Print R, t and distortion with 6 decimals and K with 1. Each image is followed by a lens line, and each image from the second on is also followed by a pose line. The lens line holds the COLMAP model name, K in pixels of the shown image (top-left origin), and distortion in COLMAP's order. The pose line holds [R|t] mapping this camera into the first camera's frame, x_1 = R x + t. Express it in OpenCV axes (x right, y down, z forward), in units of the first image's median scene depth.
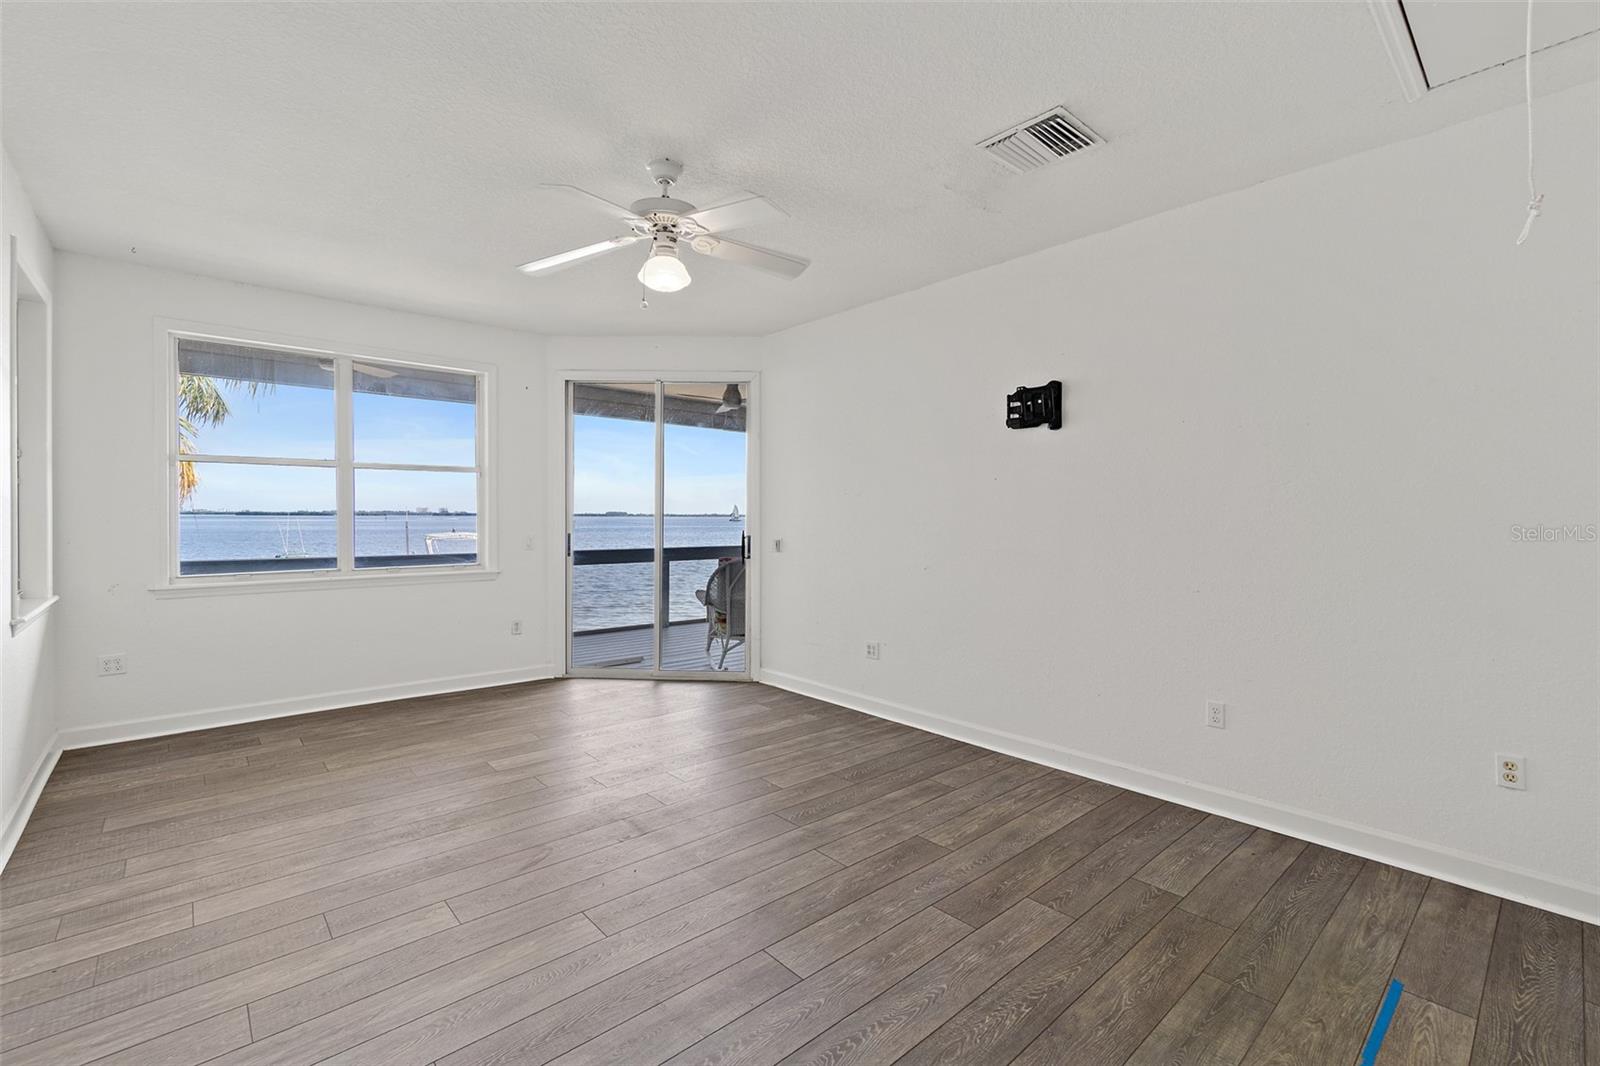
lens RADIAL K [[688.5, 0, 779.6], [0, 688.5, 523.5], [0, 0, 1]] dist [-0.006868, 0.000703]
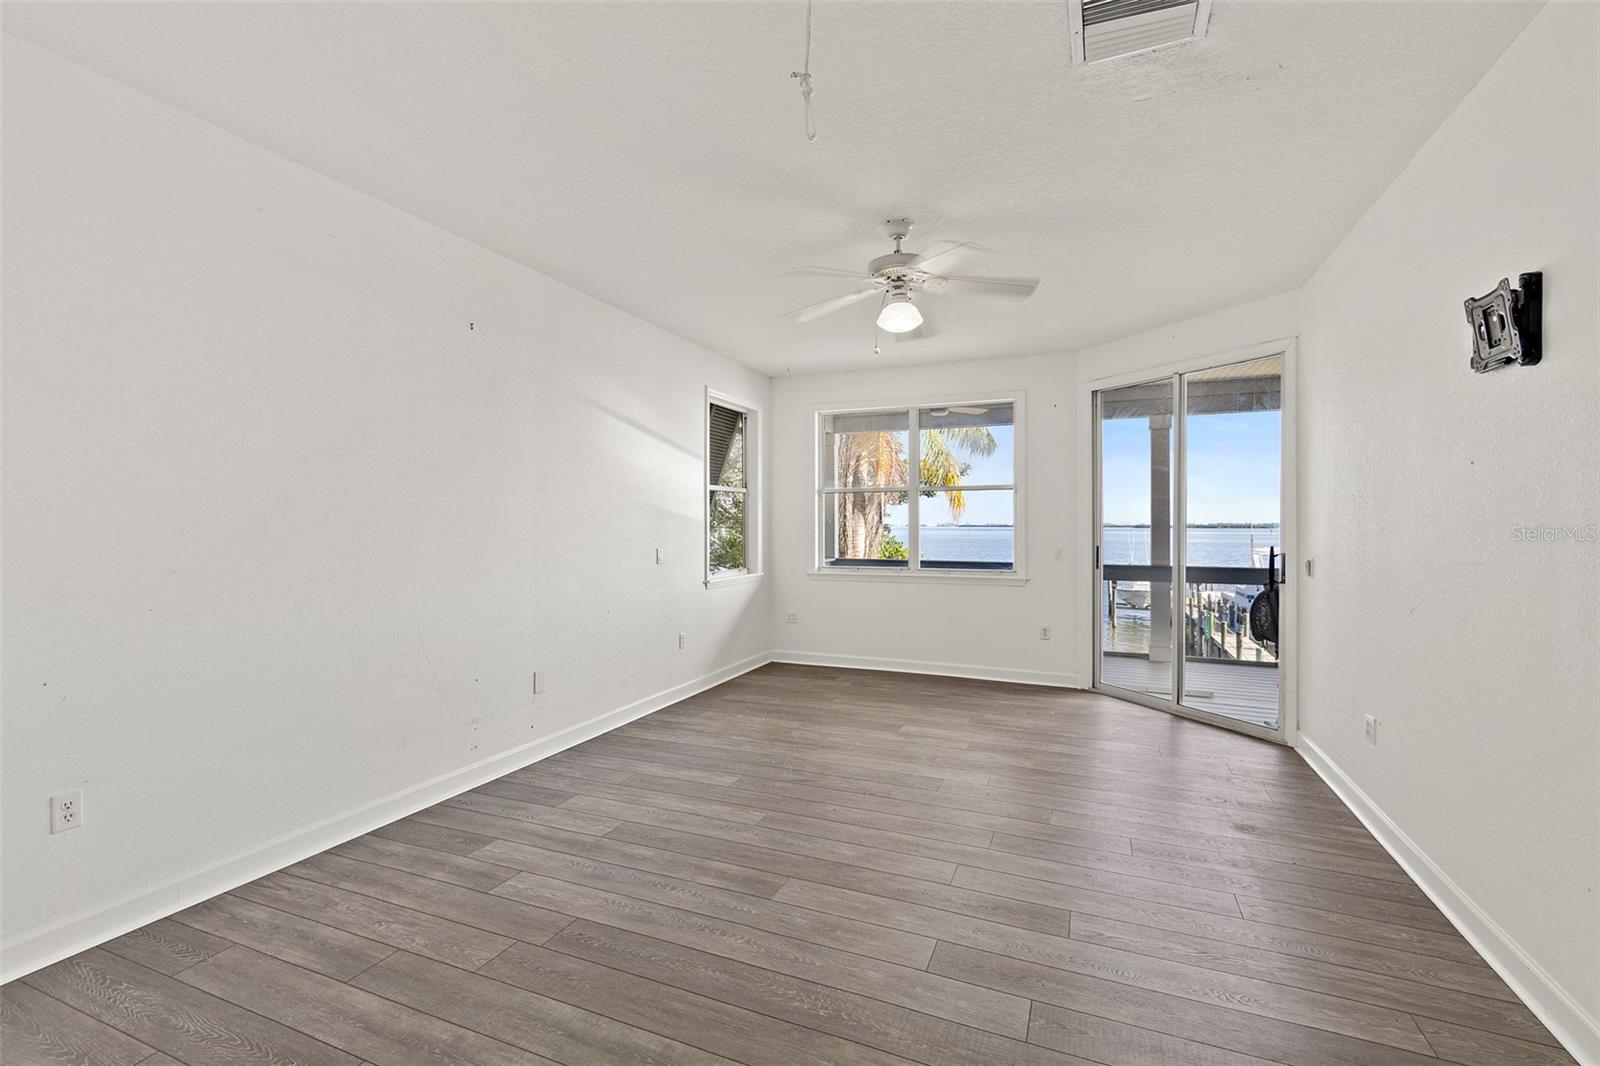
lens RADIAL K [[711.5, 0, 792.9], [0, 711.5, 535.0], [0, 0, 1]] dist [0.009491, -0.000171]
pose [[0.443814, 0.007820, -0.896085, 0.611811], [-0.009327, 0.999948, 0.004106, -0.002108], [0.896070, 0.006536, 0.443864, 0.230534]]
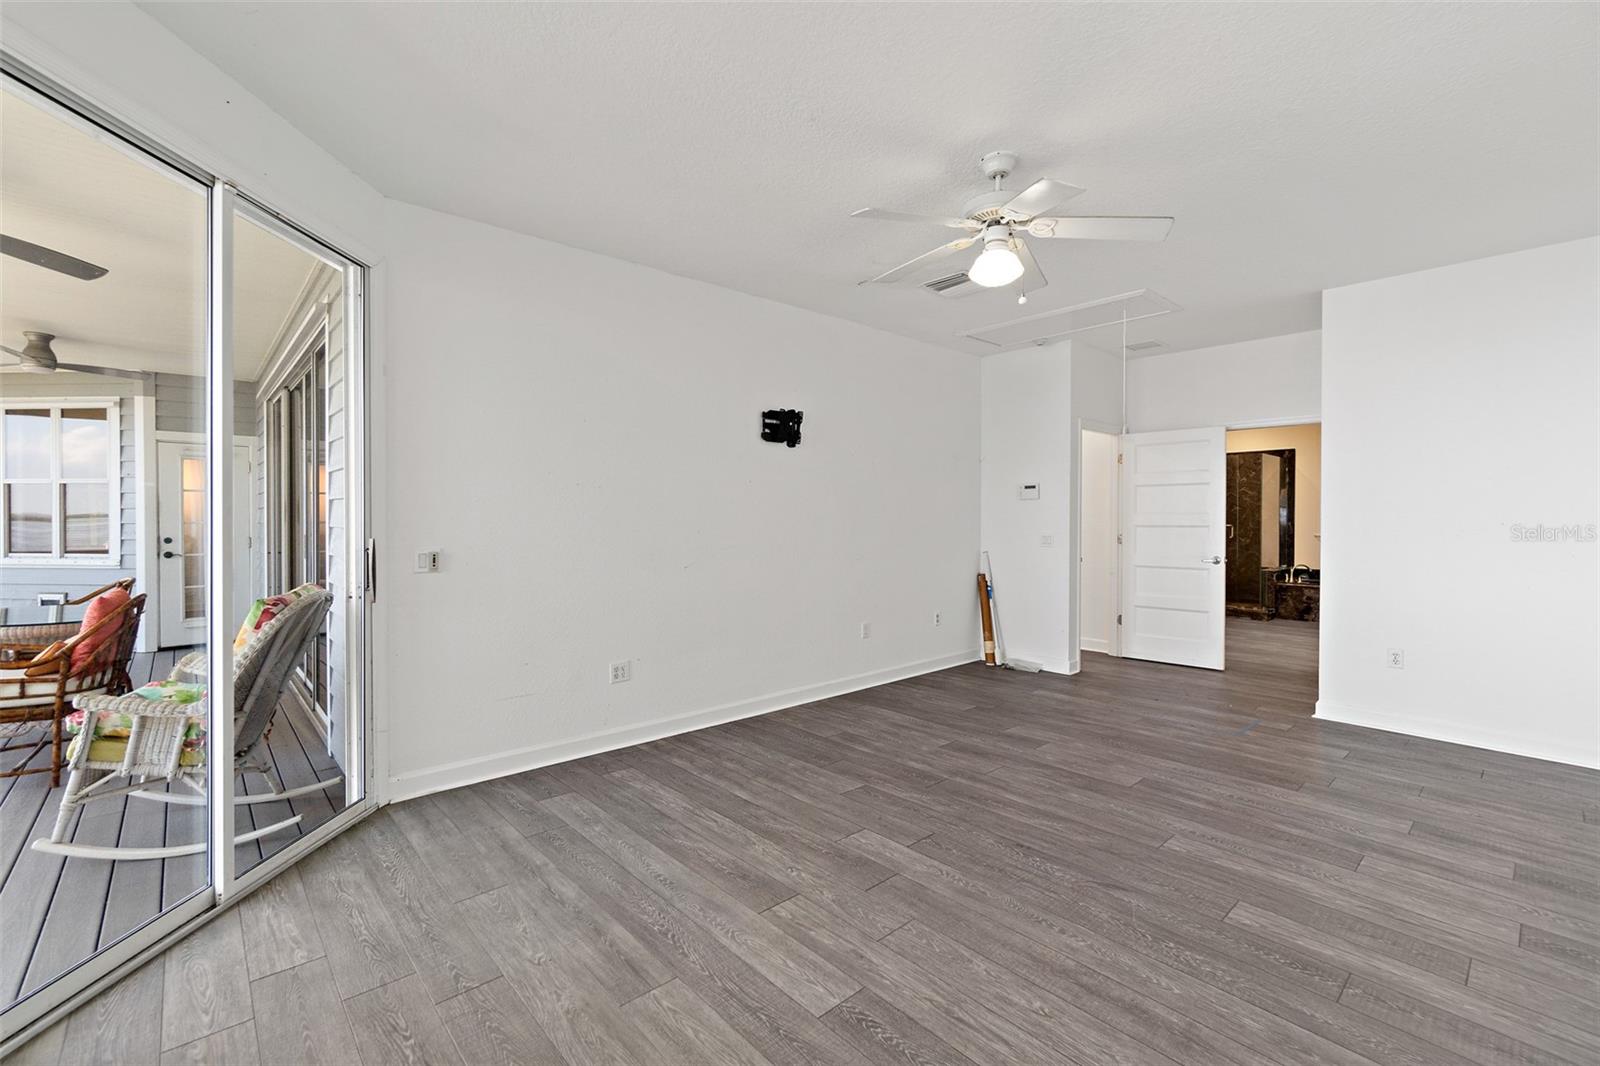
lens RADIAL K [[688.5, 0, 781.9], [0, 688.5, 524.7], [0, 0, 1]] dist [-0.006868, 0.000703]
pose [[-0.004977, -0.015452, 0.999868, -0.860346], [0.010186, 0.999828, 0.015502, -0.009727], [-0.999936, 0.010262, -0.004819, 0.973714]]
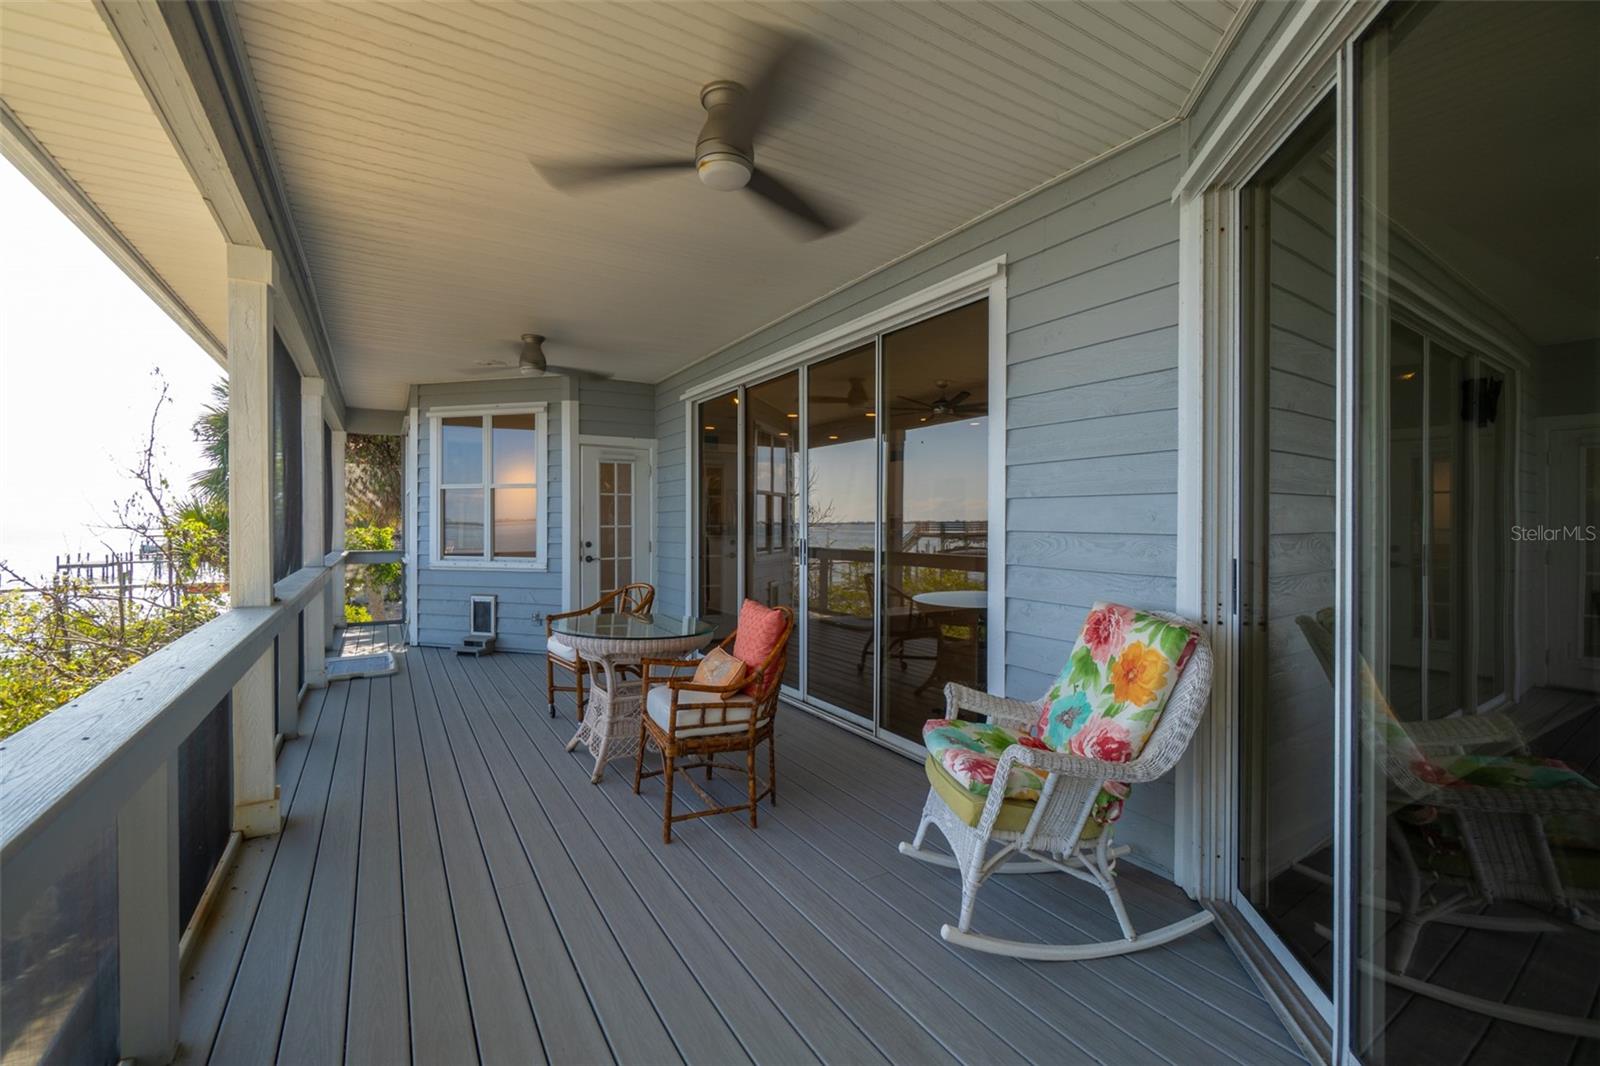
lens RADIAL K [[688.5, 0, 789.6], [0, 688.5, 524.3], [0, 0, 1]] dist [-0.006868, 0.000703]
pose [[0.180470, -0.005764, 0.983564, -0.800562], [0.008842, 0.999952, 0.004238, -0.011221], [-0.983541, 0.007932, 0.180512, 1.328342]]
